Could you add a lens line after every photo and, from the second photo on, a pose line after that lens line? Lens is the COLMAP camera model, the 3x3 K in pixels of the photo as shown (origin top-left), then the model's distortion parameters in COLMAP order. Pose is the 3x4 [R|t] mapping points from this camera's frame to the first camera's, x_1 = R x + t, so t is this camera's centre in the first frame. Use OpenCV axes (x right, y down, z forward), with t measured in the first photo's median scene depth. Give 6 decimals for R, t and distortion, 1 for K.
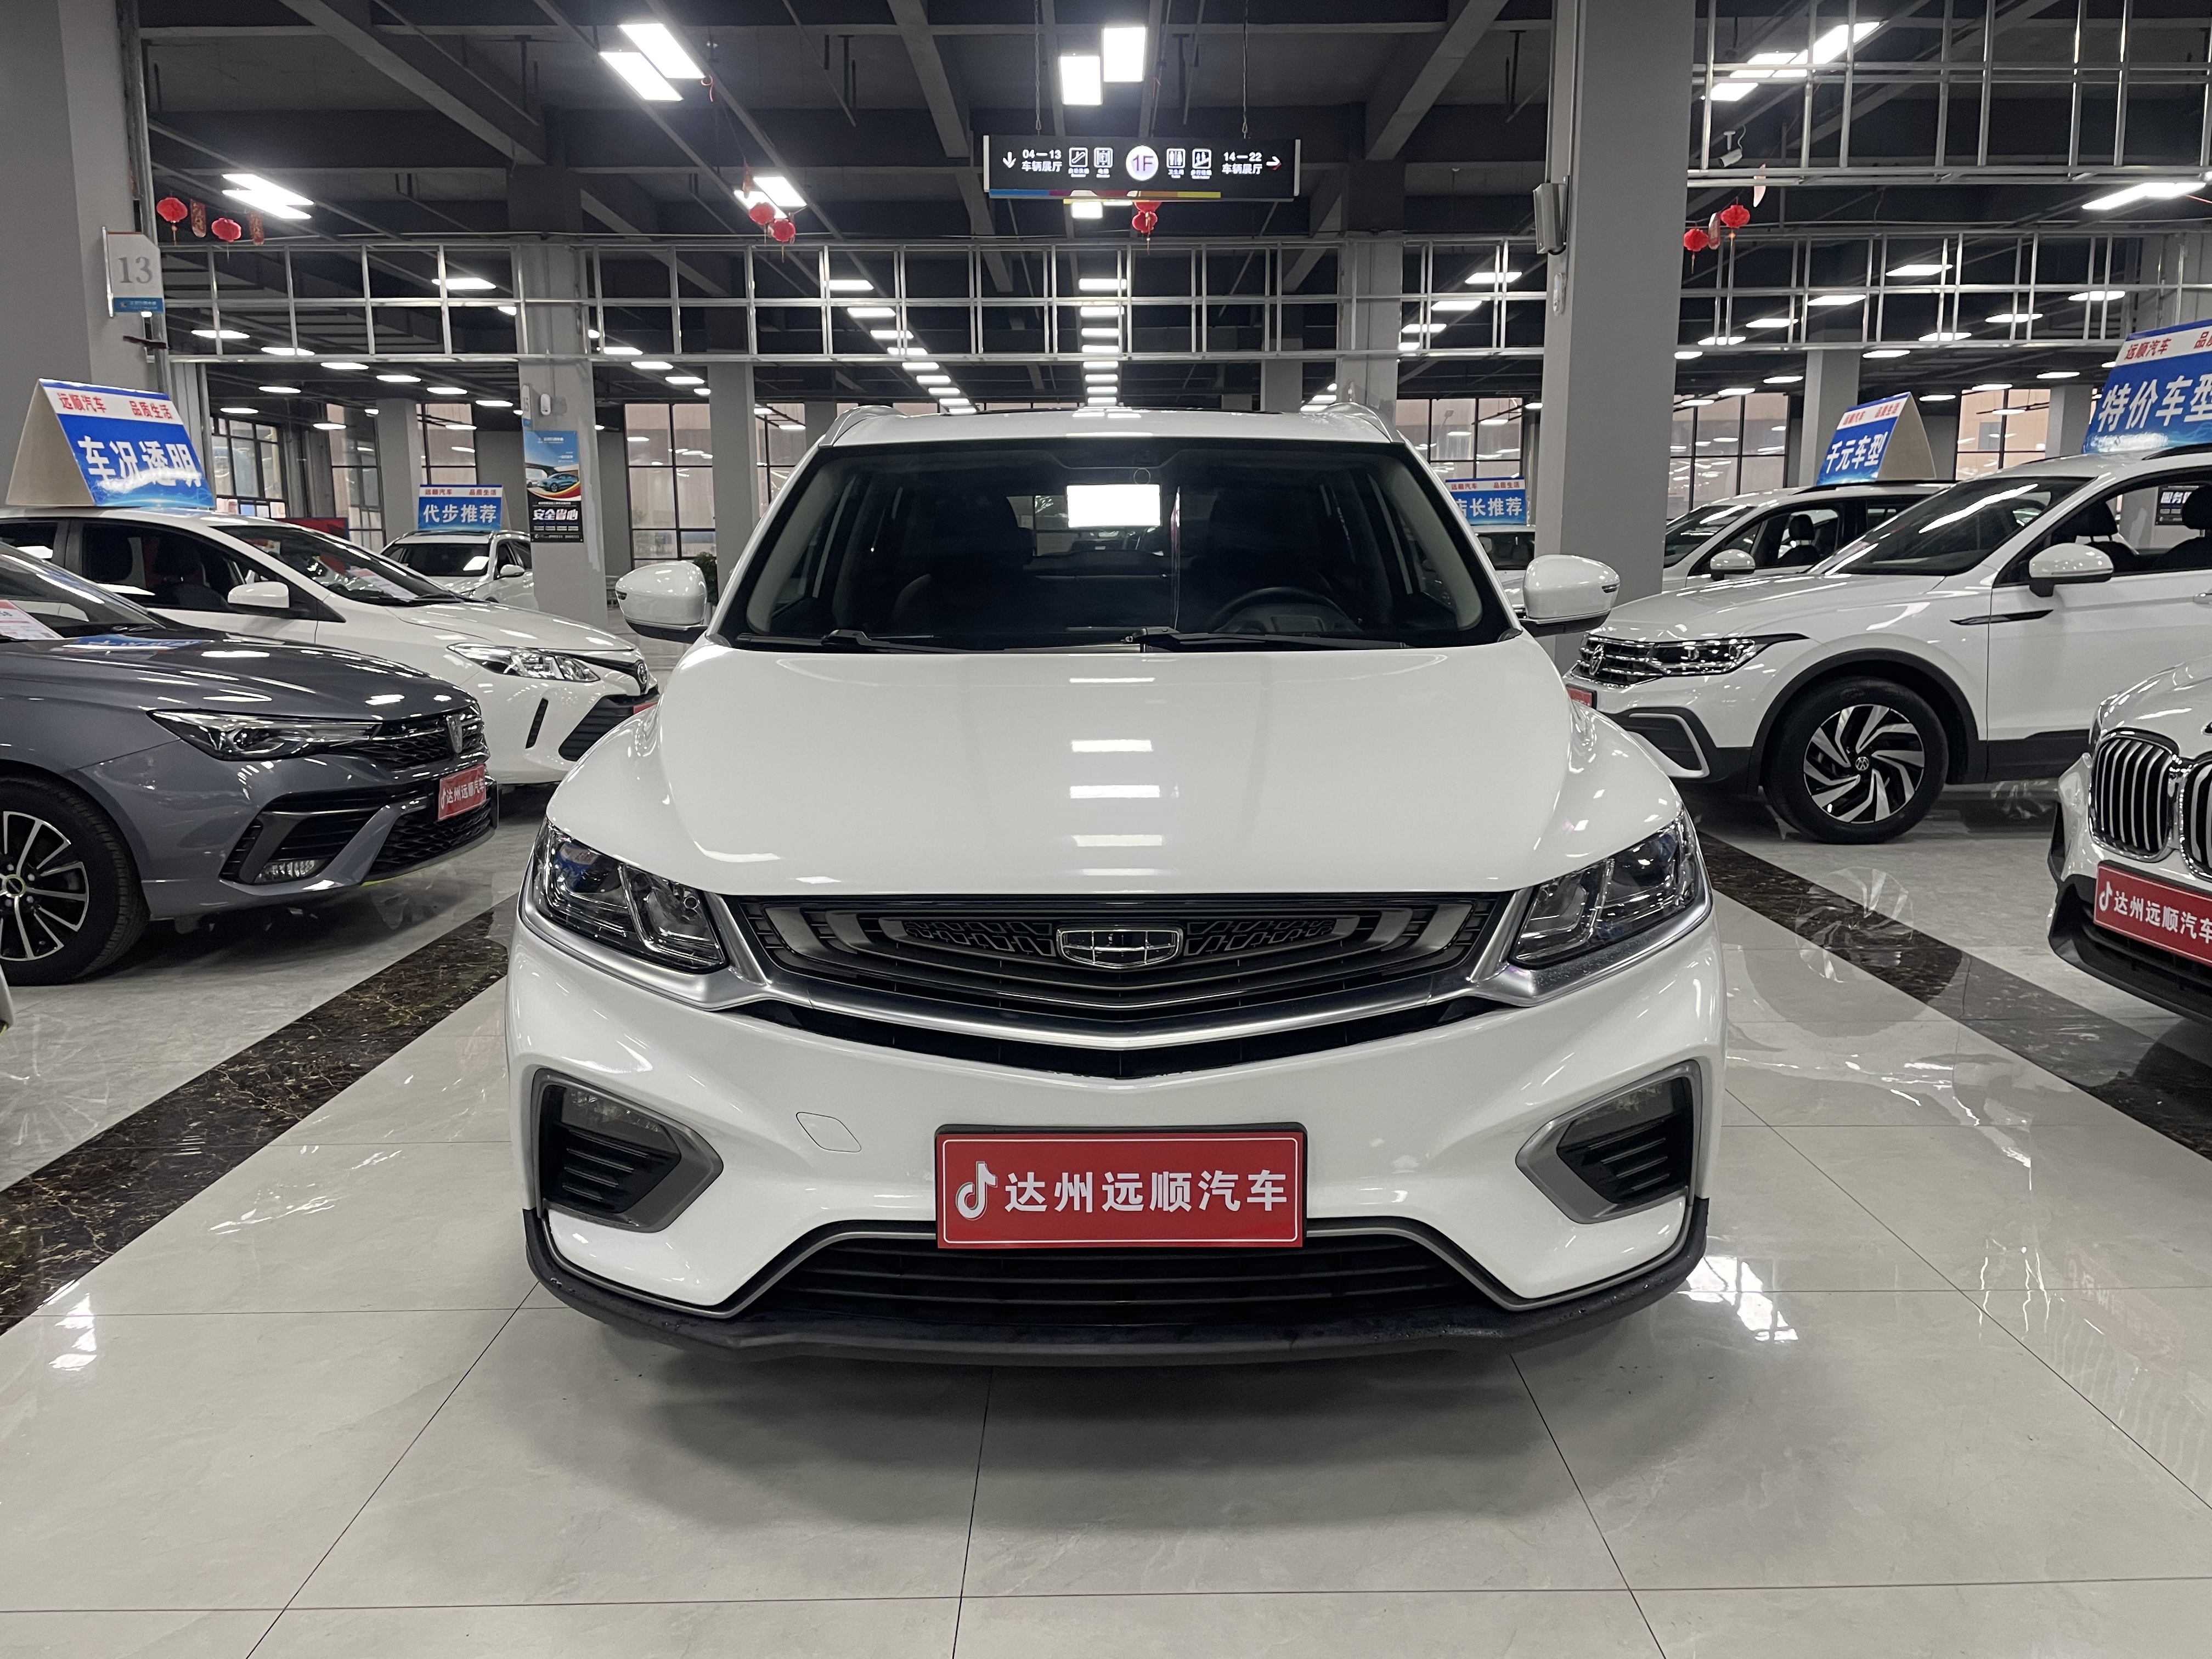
lens RADIAL K [[1673.7, 0, 1118.9], [0, 1673.7, 835.8], [0, 0, 1]] dist [0.099559, -0.128179]
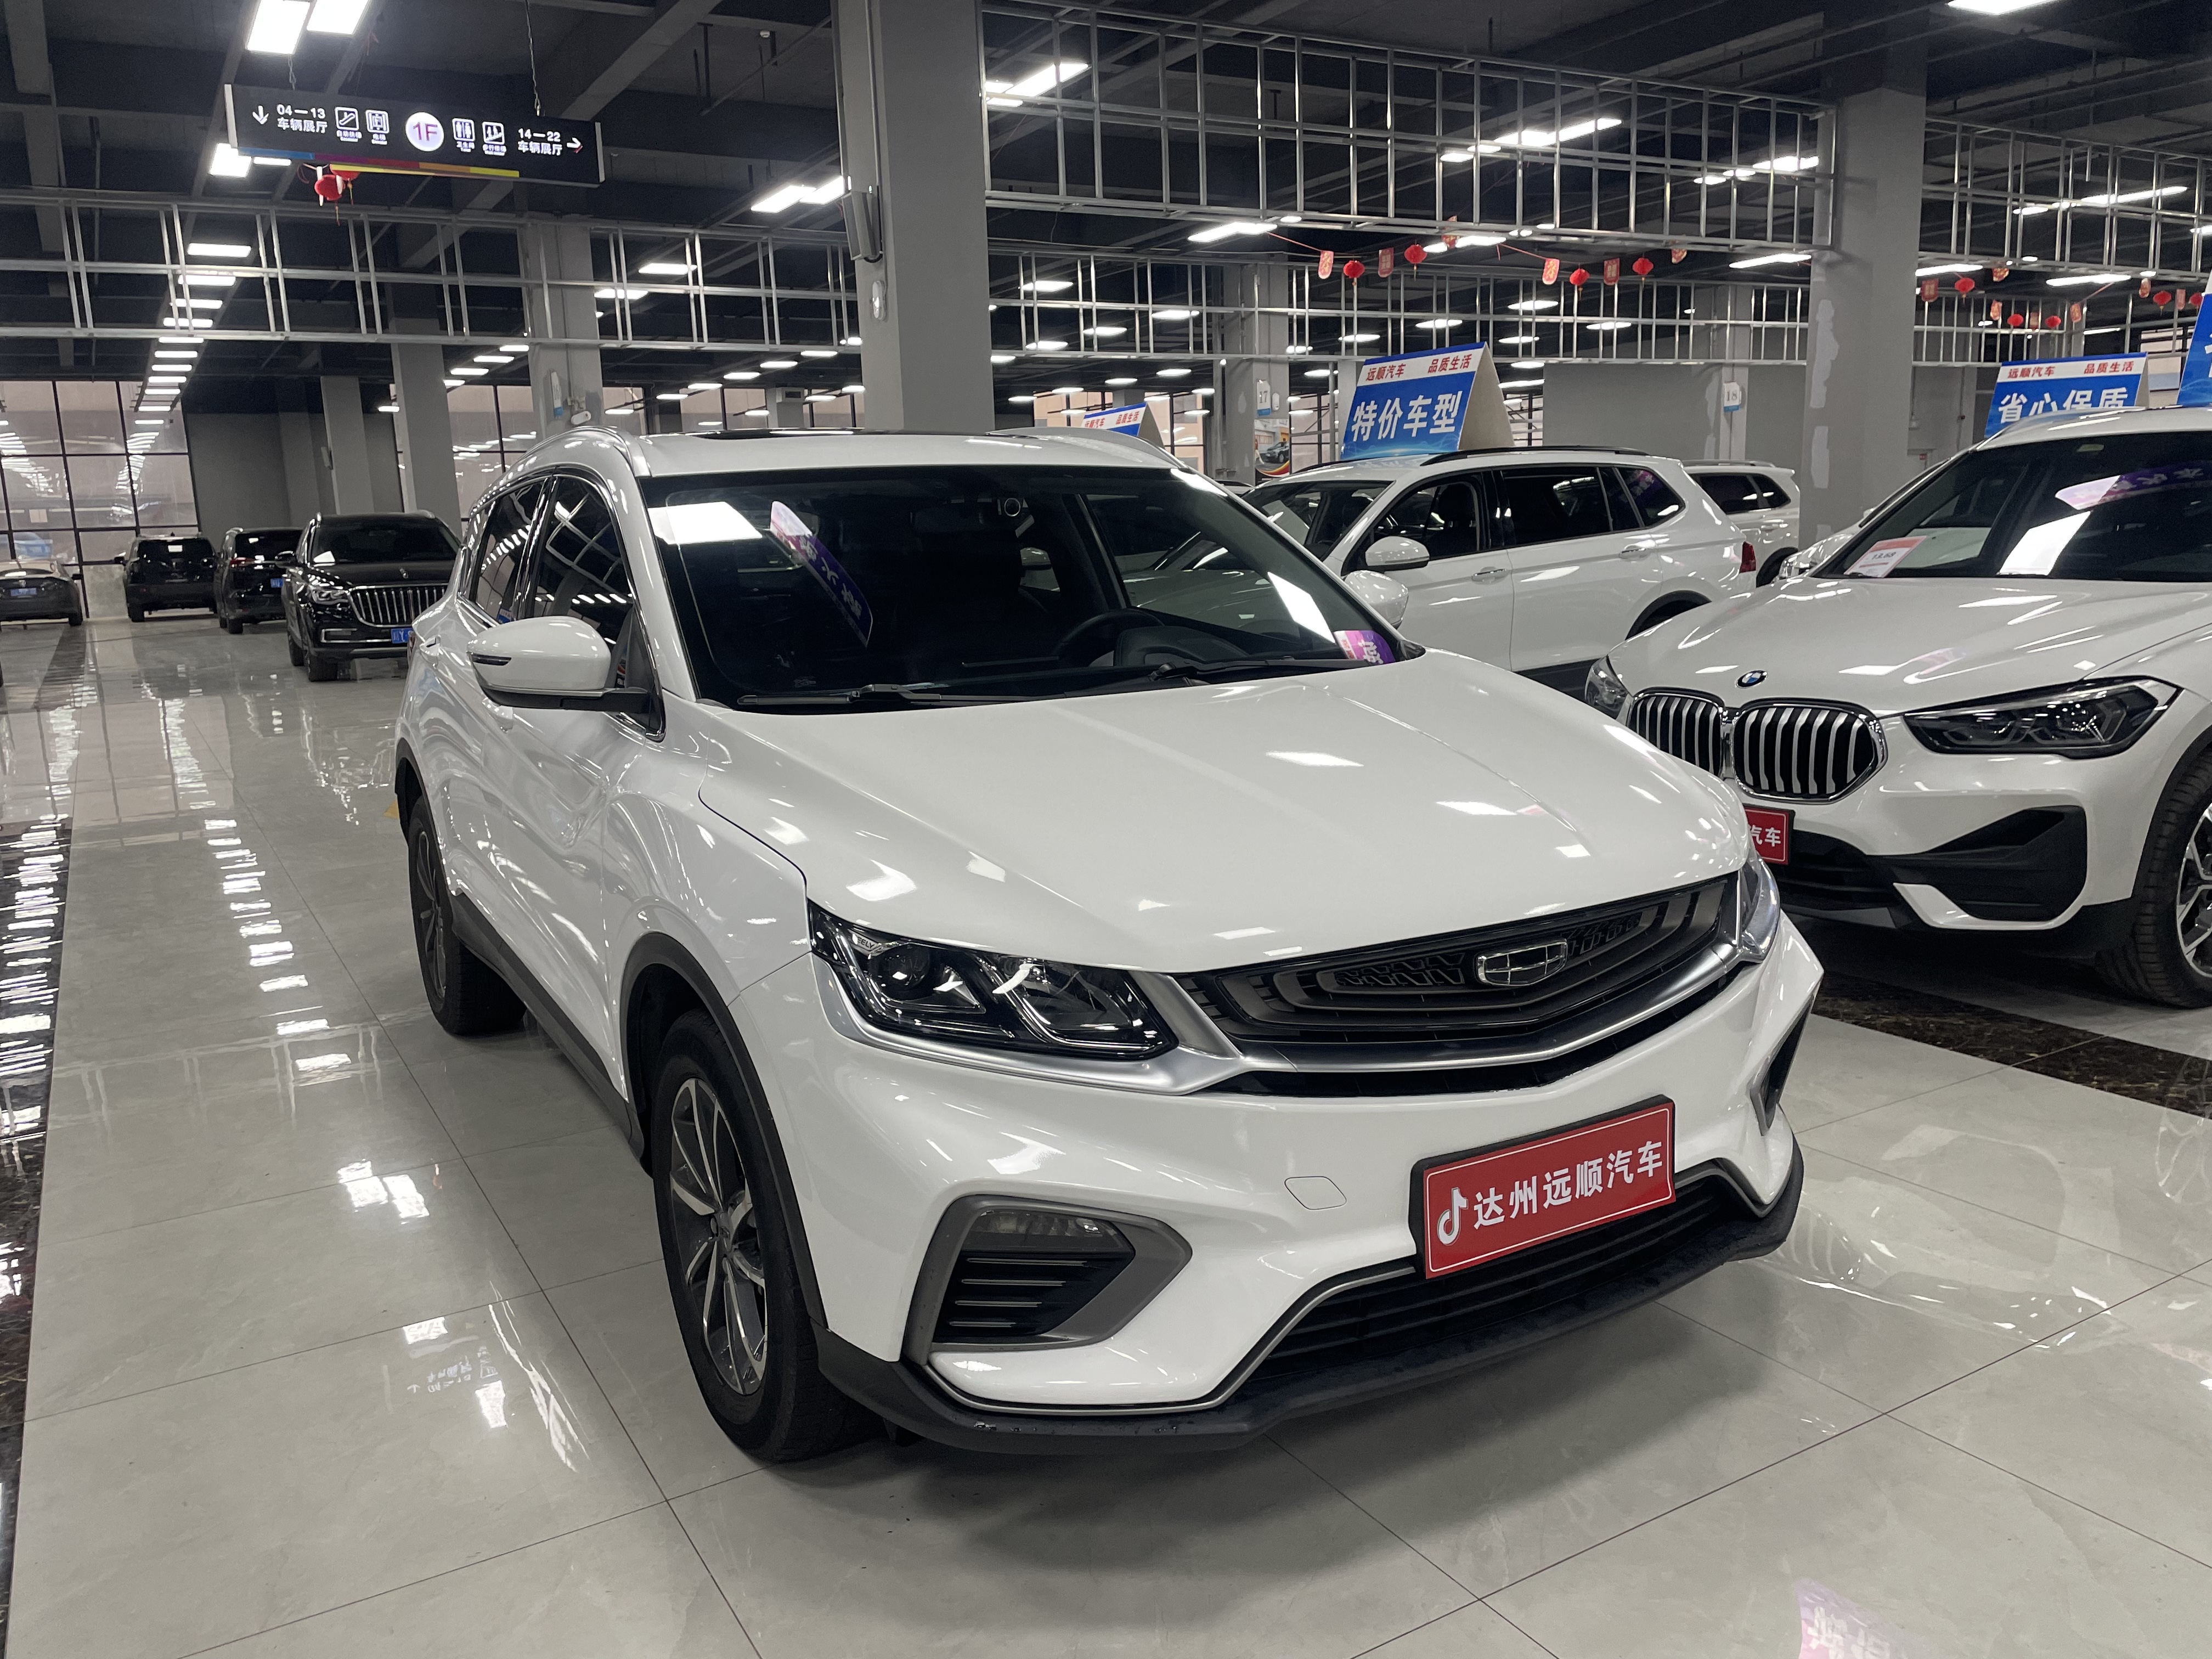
lens RADIAL K [[1673.7, 0, 1111.5], [0, 1673.7, 851.4], [0, 0, 1]] dist [0.095216, -0.123905]
pose [[0.864879, -0.120055, 0.487413, -0.205139], [0.112408, 0.992641, 0.045037, -0.023053], [-0.489233, 0.015838, 0.872009, 0.051698]]
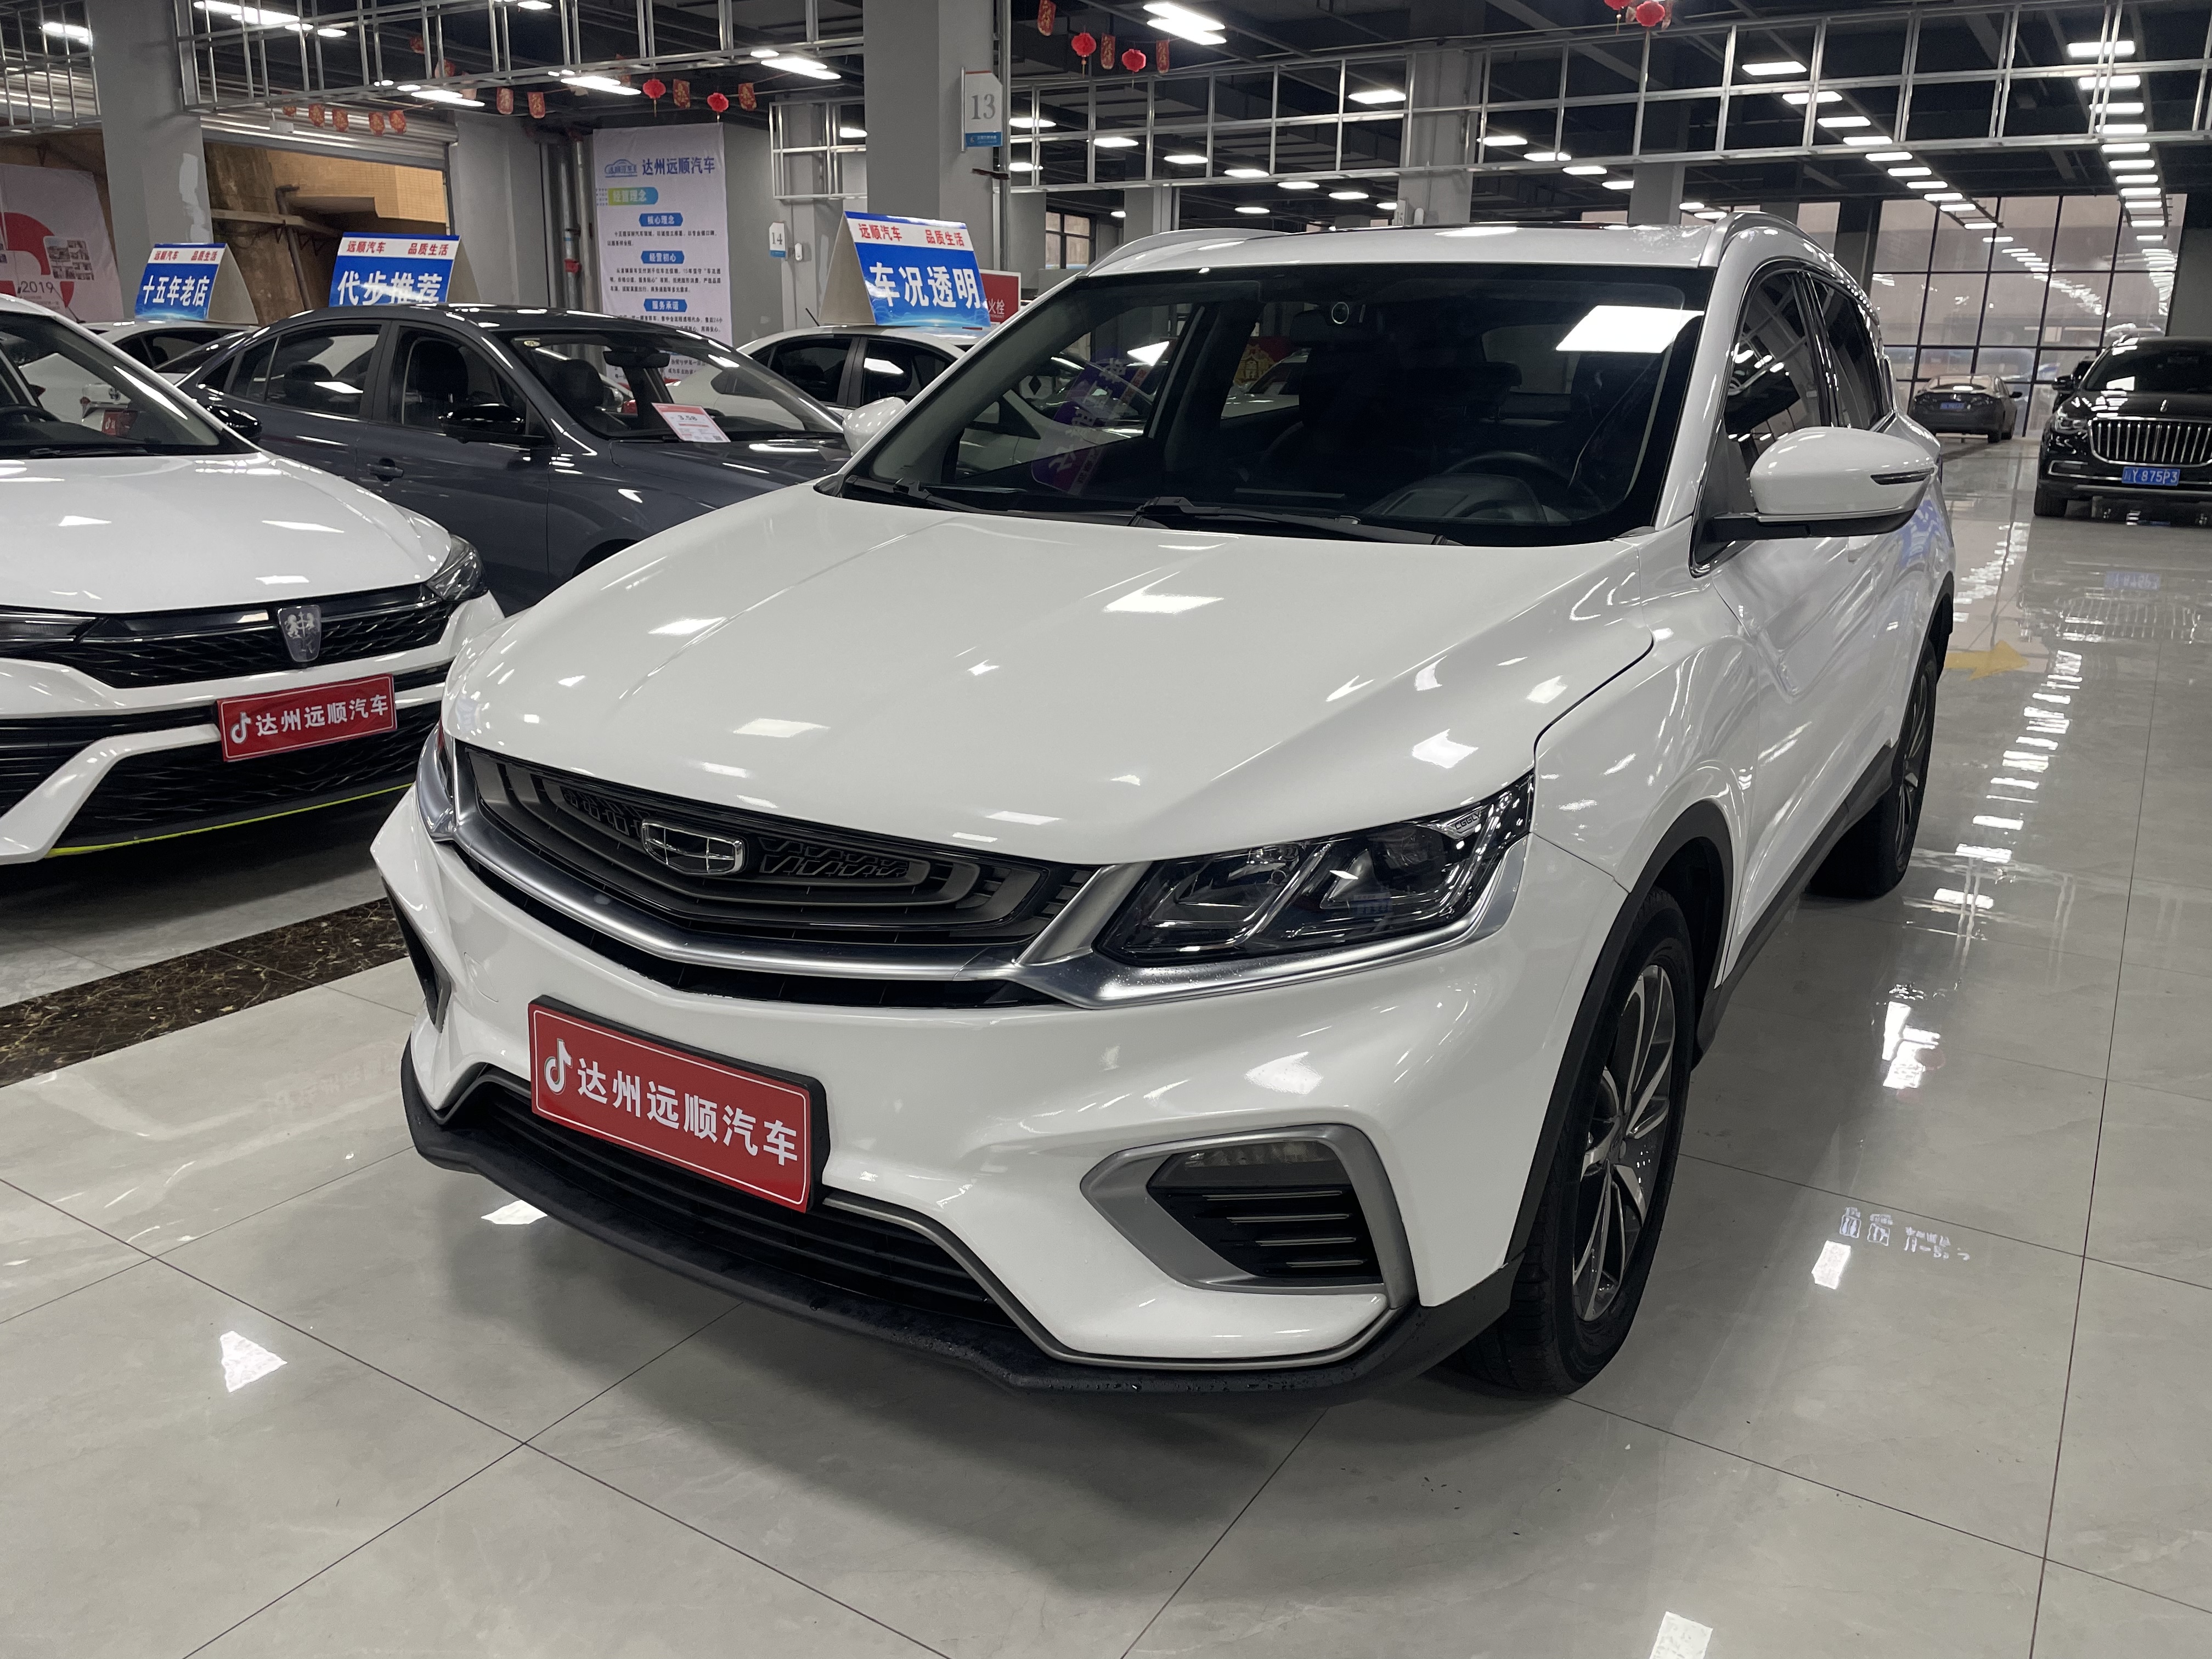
lens RADIAL K [[1665.3, 0, 1106.0], [0, 1665.3, 829.5], [0, 0, 1]] dist [0.095360, -0.119502]
pose [[0.841414, 0.168164, -0.513560, 0.183396], [-0.115139, 0.984315, 0.133669, -0.026059], [0.527983, -0.053340, 0.847578, 0.093053]]
